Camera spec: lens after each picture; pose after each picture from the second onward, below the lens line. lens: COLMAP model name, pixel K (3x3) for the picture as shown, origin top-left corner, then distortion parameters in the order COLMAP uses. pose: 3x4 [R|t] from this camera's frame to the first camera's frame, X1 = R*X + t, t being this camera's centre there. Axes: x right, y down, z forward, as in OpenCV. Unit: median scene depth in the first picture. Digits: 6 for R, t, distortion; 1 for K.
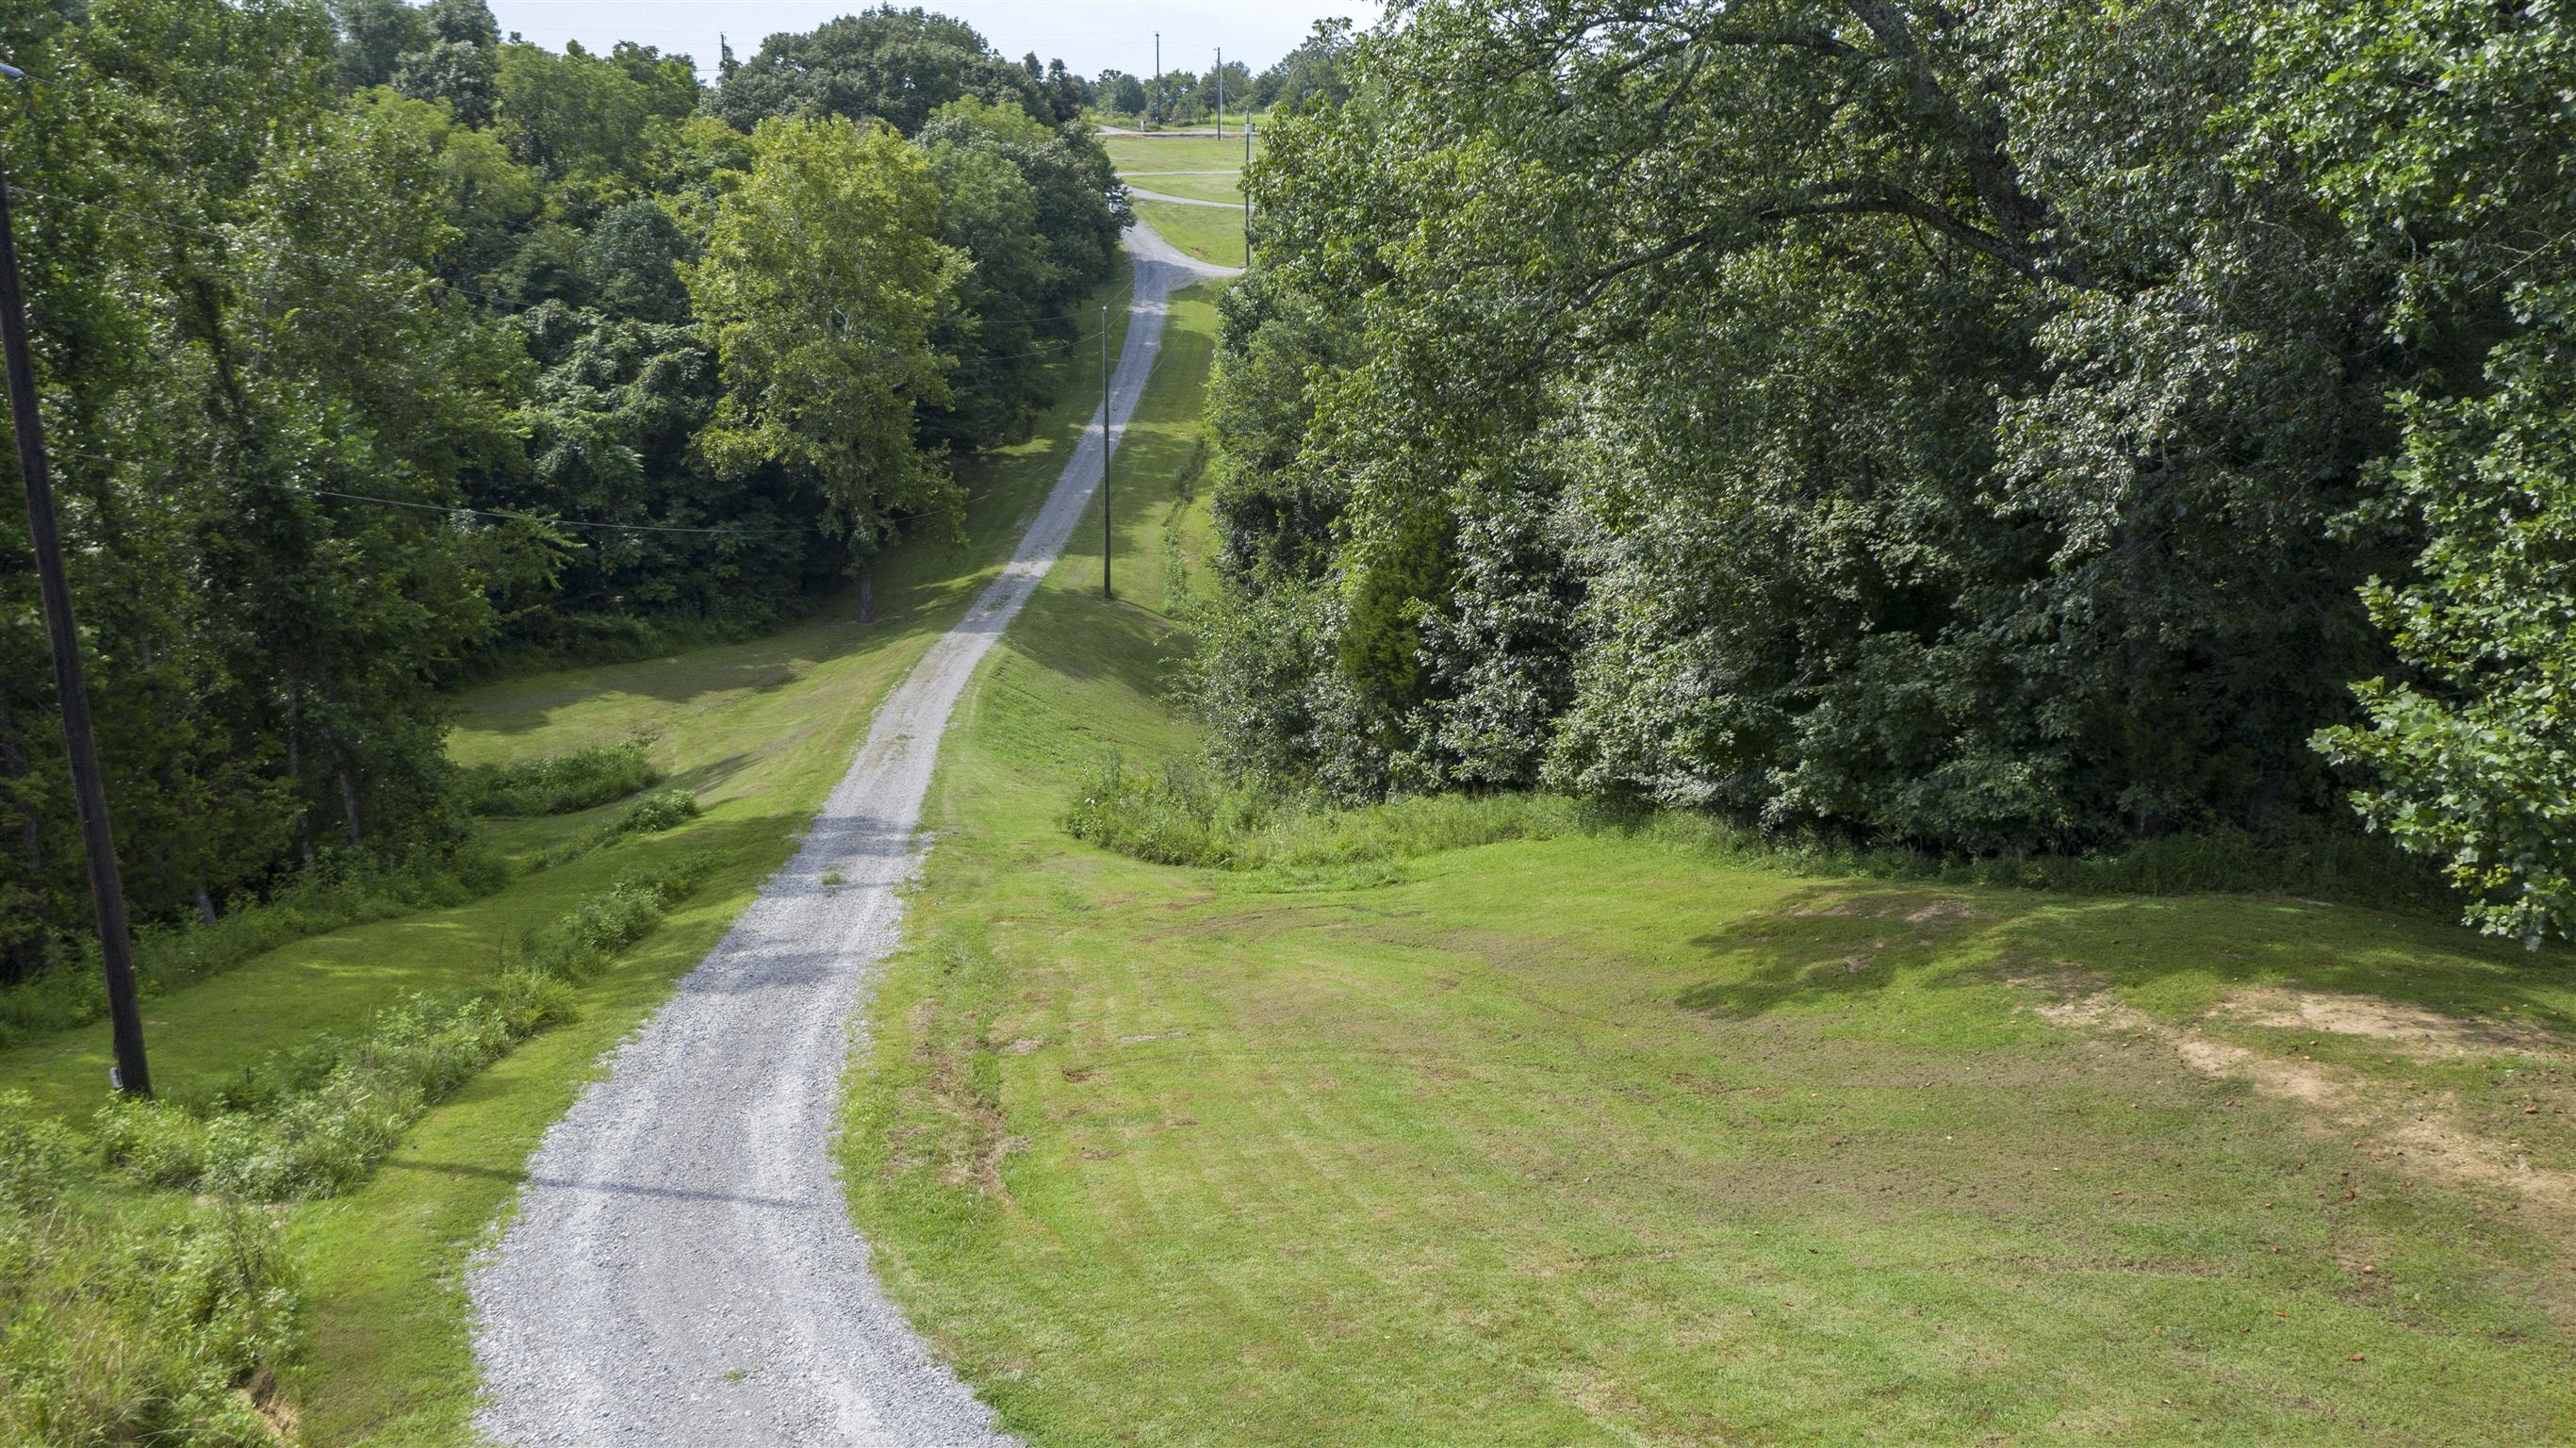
lens RADIAL K [[1995.3, 0, 1285.9], [0, 1995.3, 738.9], [0, 0, 1]] dist [0.274790, -0.356476]
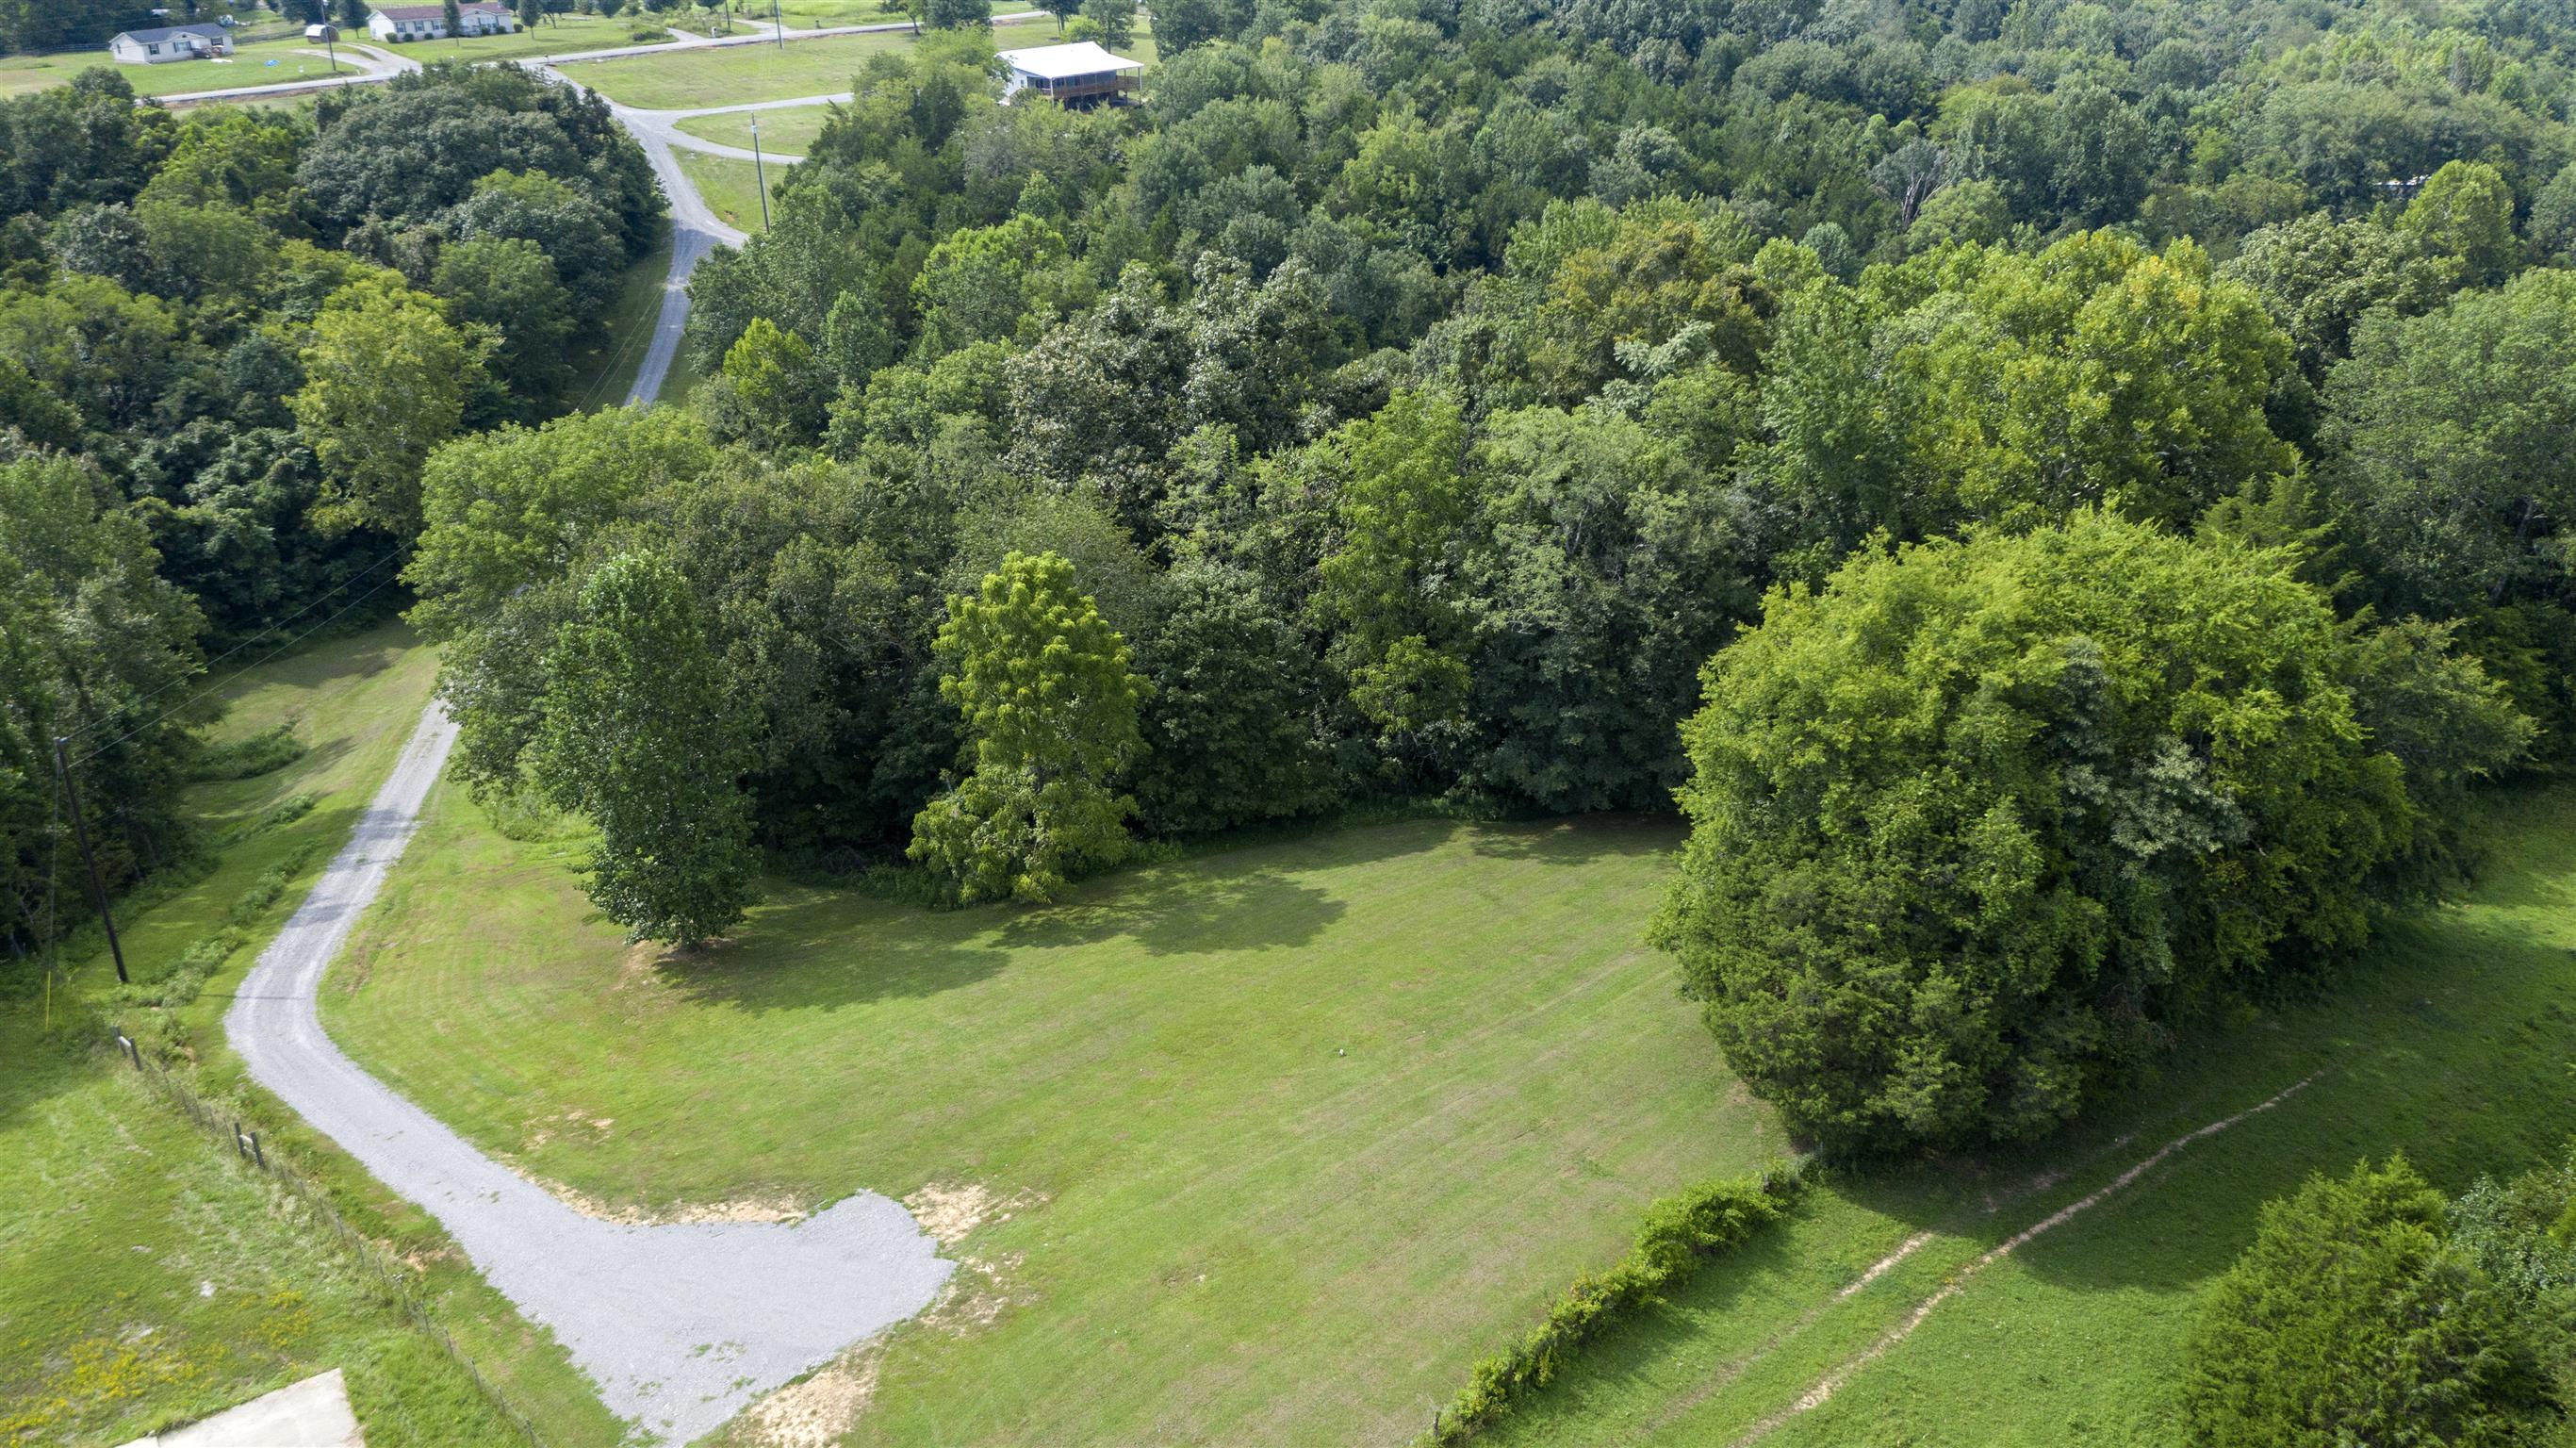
lens RADIAL K [[1995.3, 0, 1285.9], [0, 1995.3, 738.9], [0, 0, 1]] dist [0.274790, -0.356476]
pose [[0.992016, -0.066655, 0.107060, 0.282611], [0.050508, 0.987843, 0.147024, -0.174876], [-0.115558, -0.140443, 0.983322, -0.710778]]
